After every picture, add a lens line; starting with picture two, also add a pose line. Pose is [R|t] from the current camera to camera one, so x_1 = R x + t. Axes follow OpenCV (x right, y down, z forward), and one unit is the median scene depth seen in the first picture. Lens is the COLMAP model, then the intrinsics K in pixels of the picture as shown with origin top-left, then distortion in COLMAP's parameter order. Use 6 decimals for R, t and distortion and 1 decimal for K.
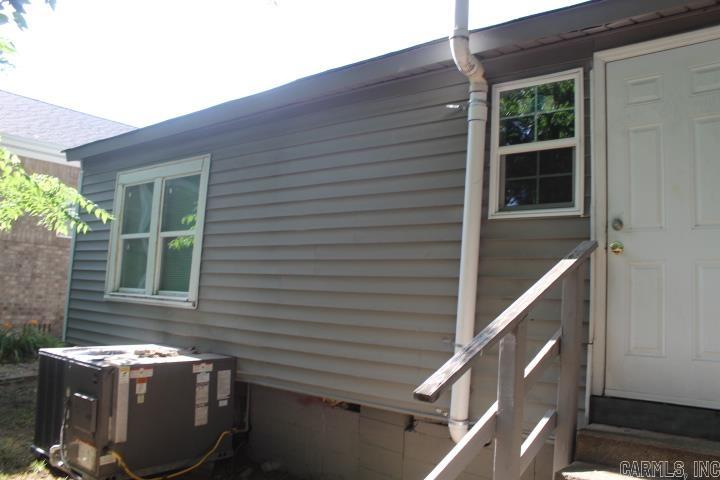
lens RADIAL K [[603.6, 0, 362.3], [0, 603.6, 236.2], [0, 0, 1]] dist [-0.169055, 0.156786]
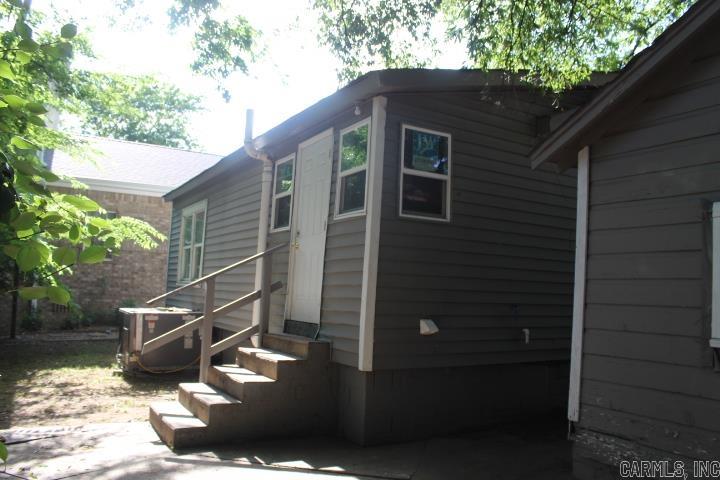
lens RADIAL K [[603.6, 0, 362.3], [0, 603.6, 236.2], [0, 0, 1]] dist [-0.169055, 0.156786]
pose [[0.935860, -0.049047, -0.348943, 0.797566], [0.048792, 0.998764, -0.009525, 0.010206], [0.348979, -0.008112, 0.937096, -0.490435]]
